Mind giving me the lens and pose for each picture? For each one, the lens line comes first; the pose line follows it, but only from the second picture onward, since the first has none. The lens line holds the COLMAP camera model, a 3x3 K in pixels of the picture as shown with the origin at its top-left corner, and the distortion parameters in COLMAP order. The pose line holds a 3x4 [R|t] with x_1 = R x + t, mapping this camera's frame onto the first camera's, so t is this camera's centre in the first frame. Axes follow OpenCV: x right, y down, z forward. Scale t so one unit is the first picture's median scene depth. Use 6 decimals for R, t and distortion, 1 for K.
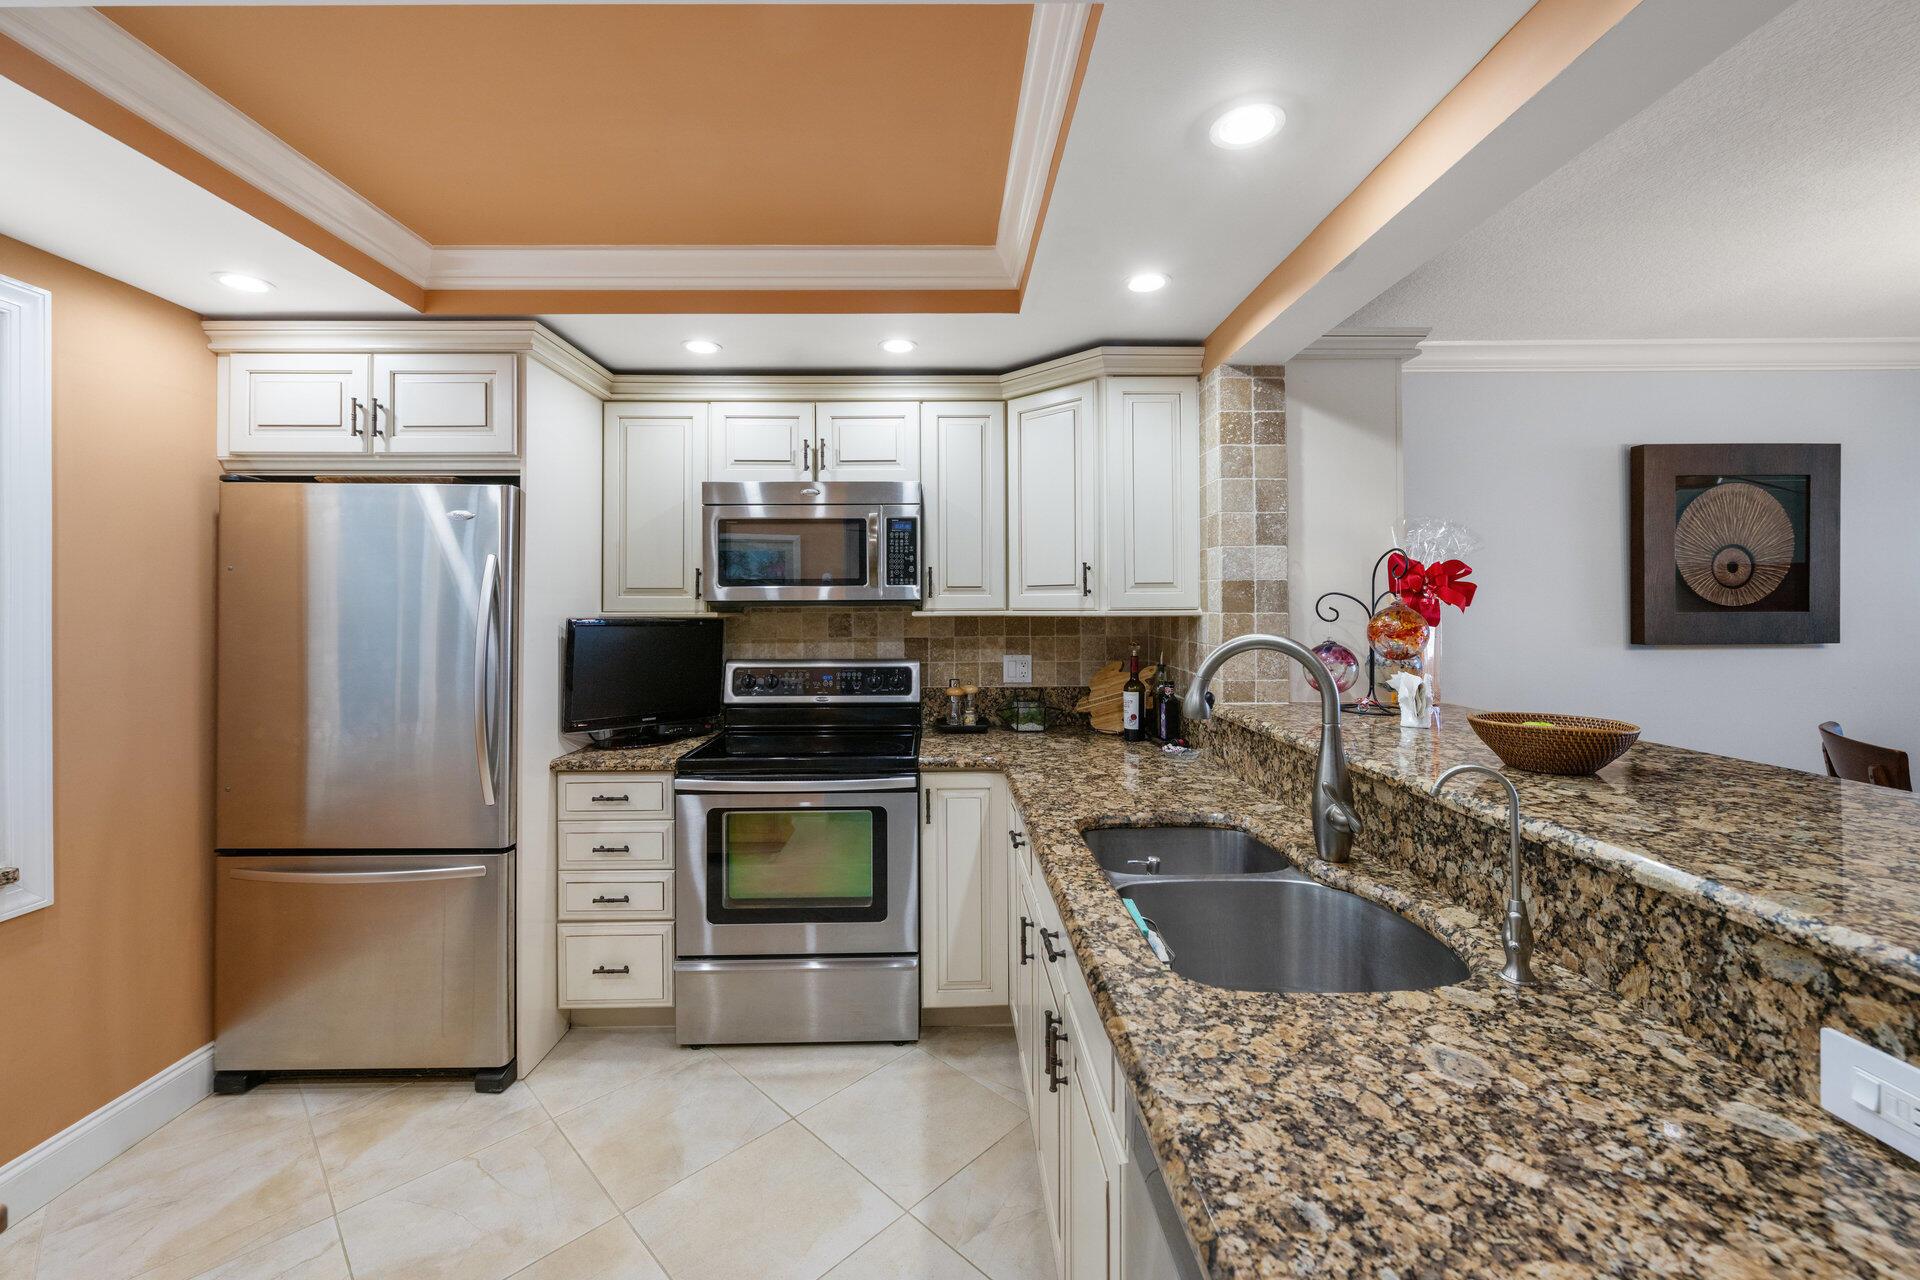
lens RADIAL K [[749.5, 0, 957.2], [0, 749.5, 606.8], [0, 0, 1]] dist [-0.004510, -0.000278]
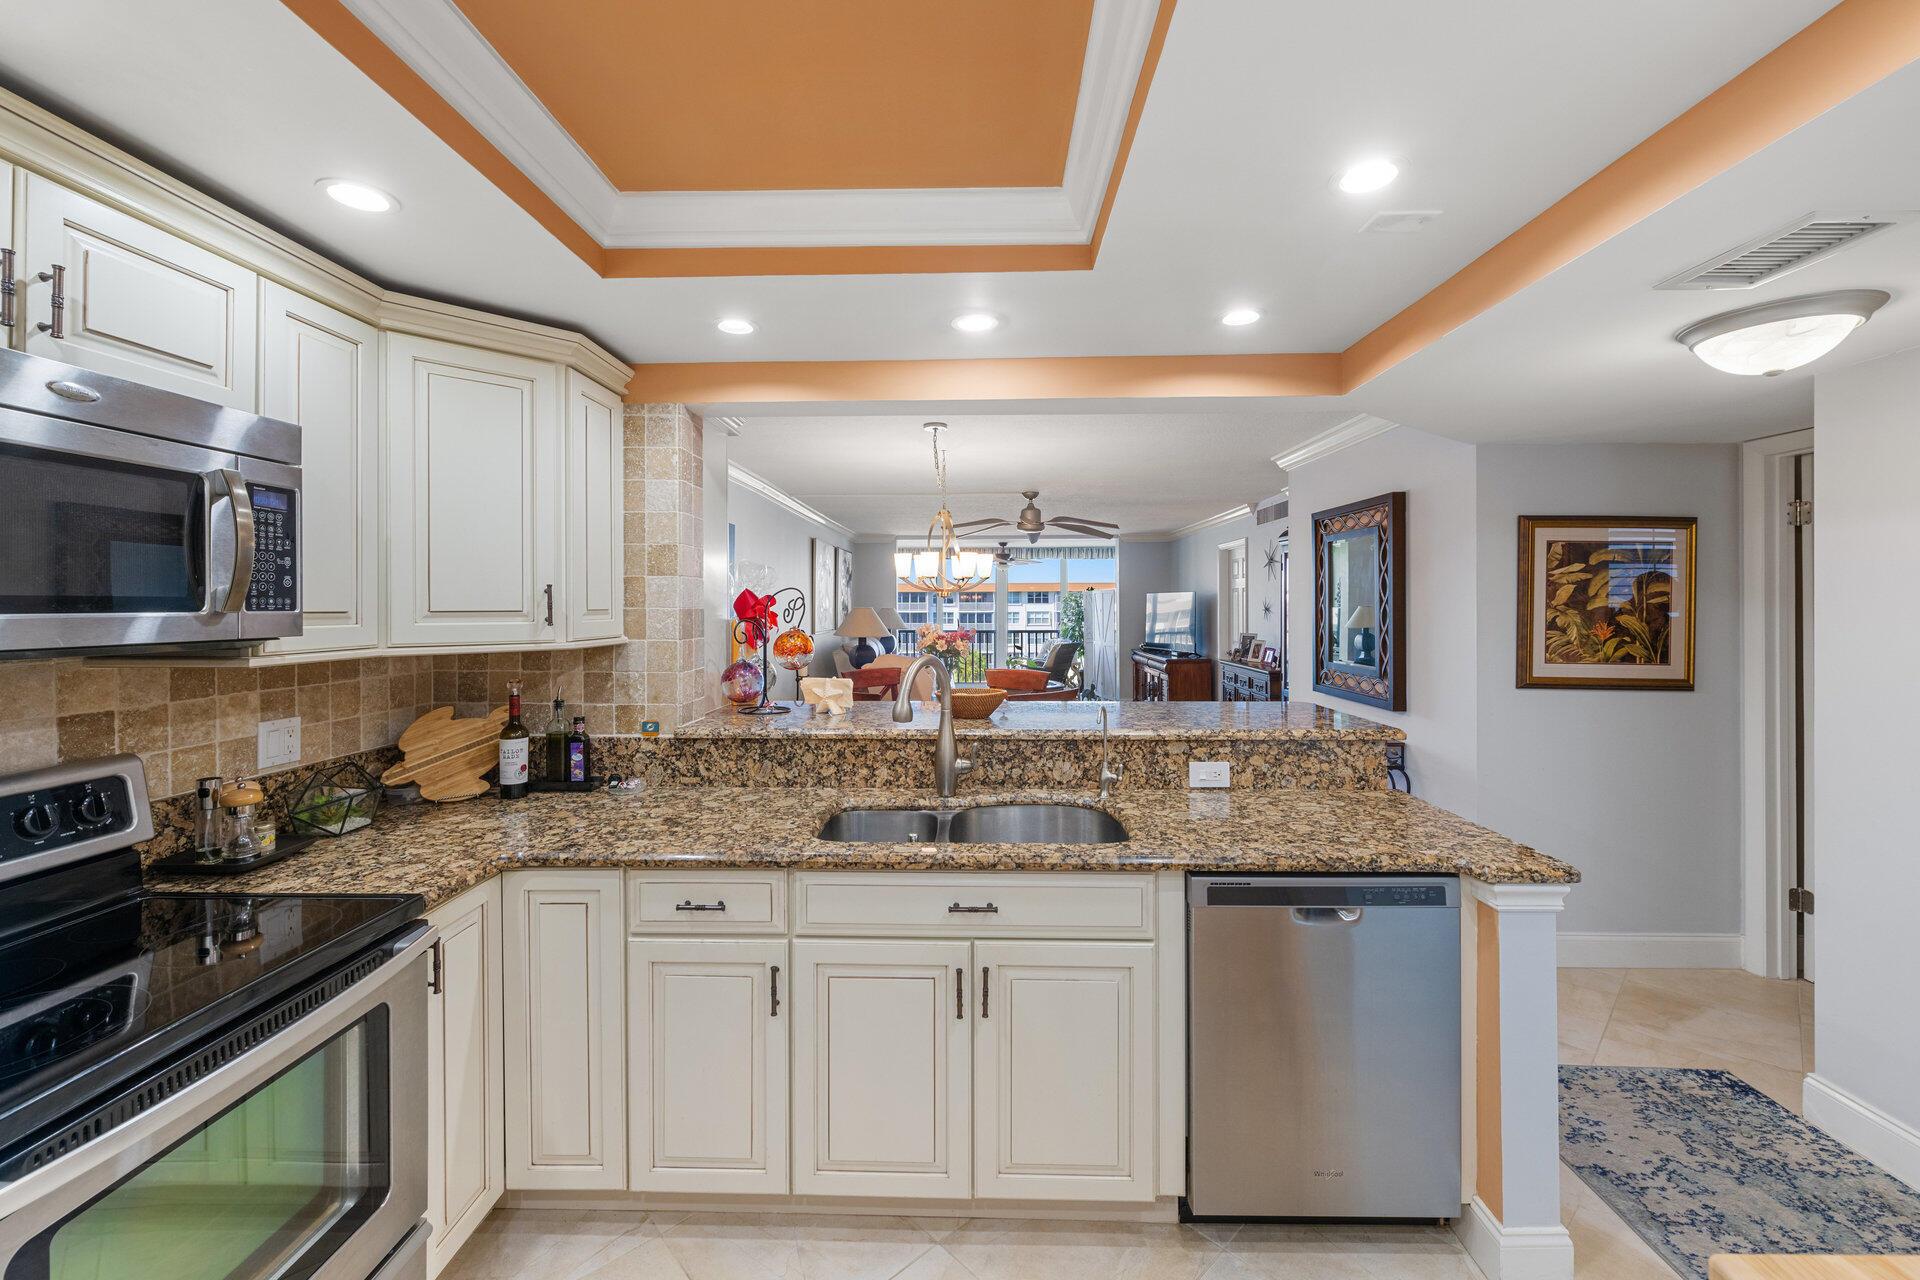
lens RADIAL K [[749.5, 0, 930.6], [0, 749.5, 599.7], [0, 0, 1]] dist [-0.004510, -0.000278]
pose [[0.078969, 0.014692, 0.996769, -0.672347], [0.005012, 0.999873, -0.015135, -0.030750], [-0.996864, 0.006191, 0.078886, 0.571594]]
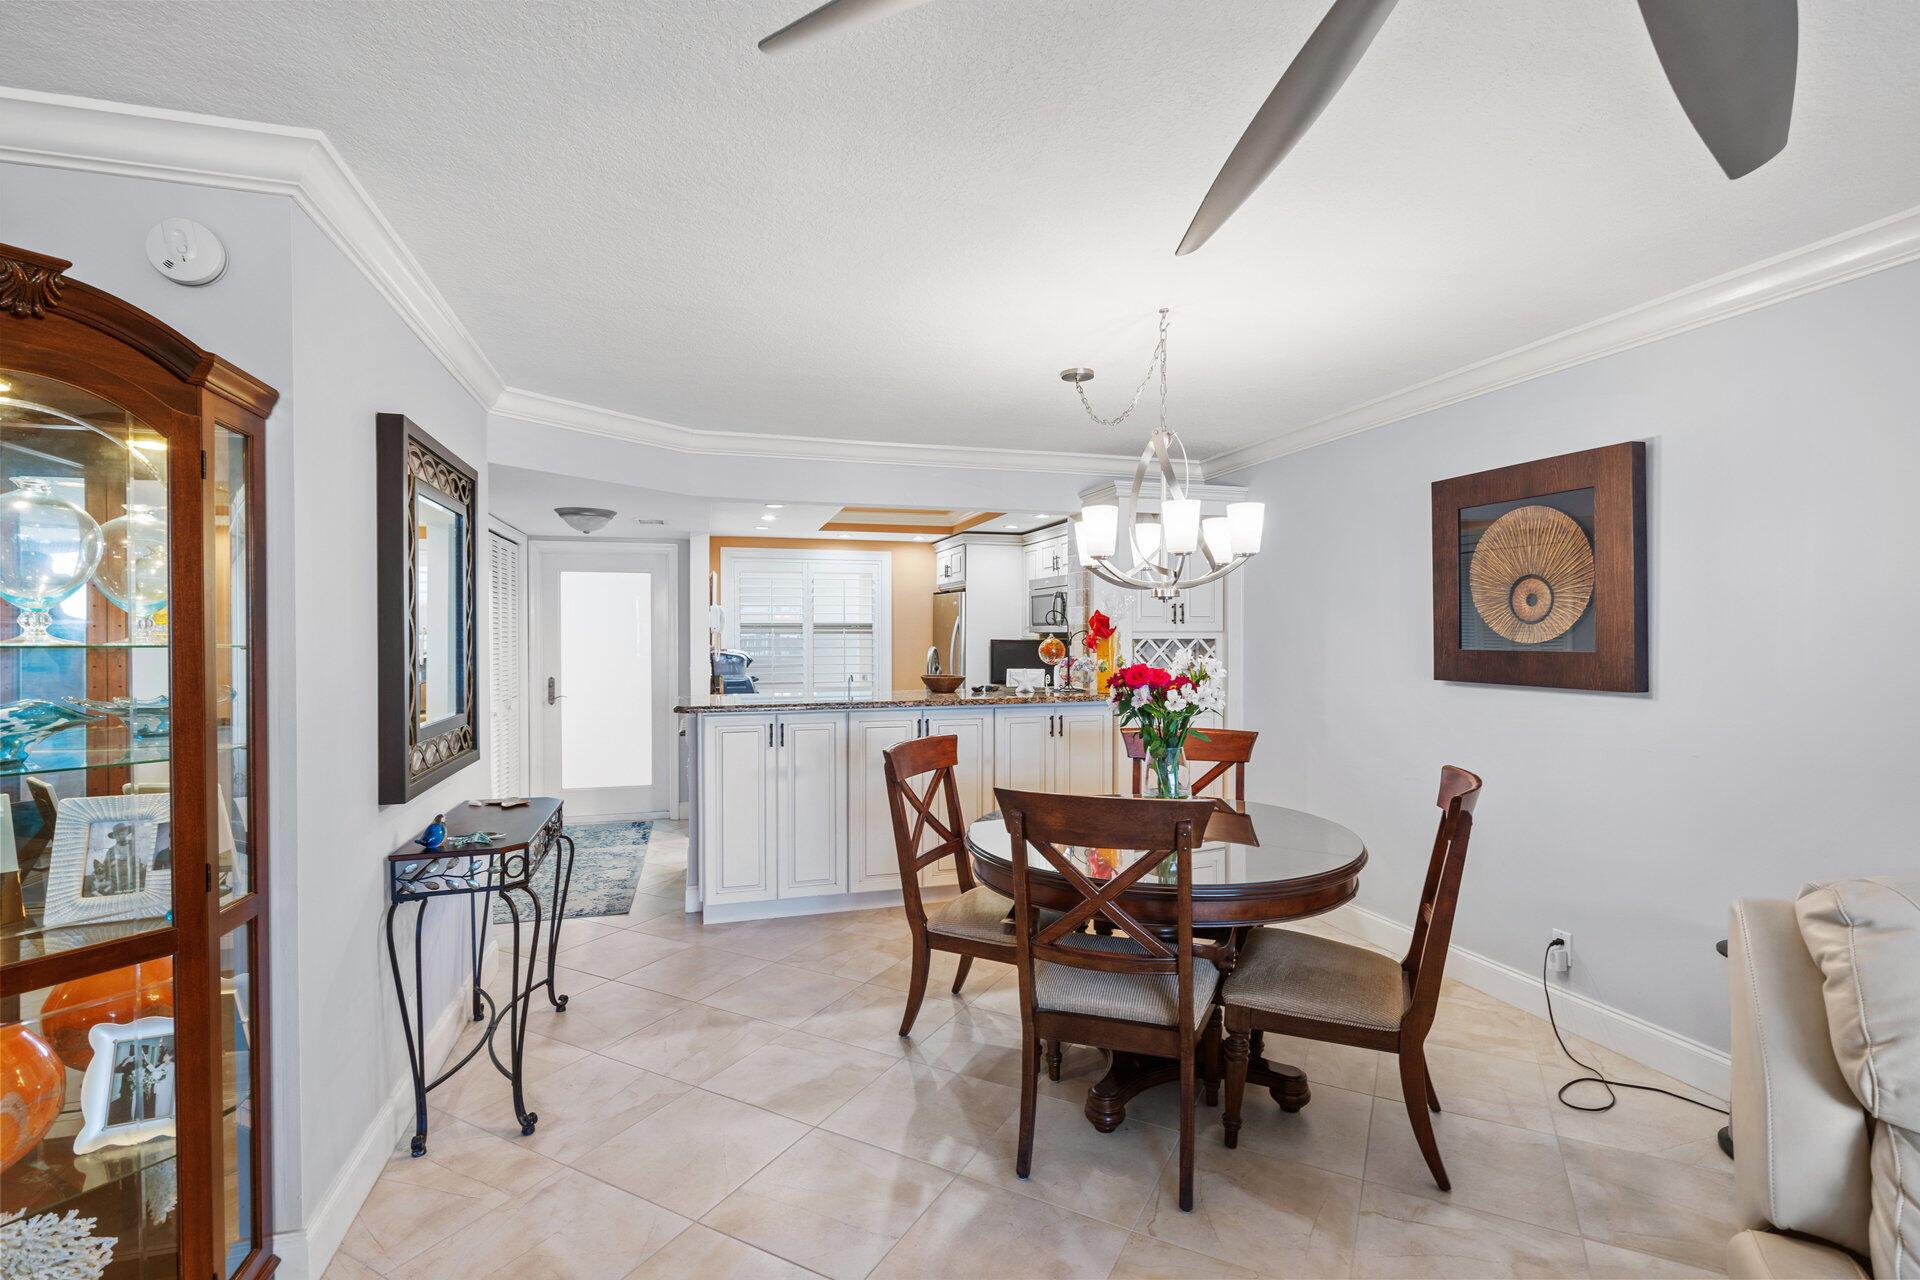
lens RADIAL K [[888.7, 0, 964.5], [0, 888.7, 636.9], [0, 0, 1]] dist [0.000893, -0.000176]
pose [[0.279172, 0.010620, -0.960182, 2.568975], [0.000135, 0.999938, 0.011099, -0.029237], [0.960241, -0.003229, 0.279153, 0.072044]]
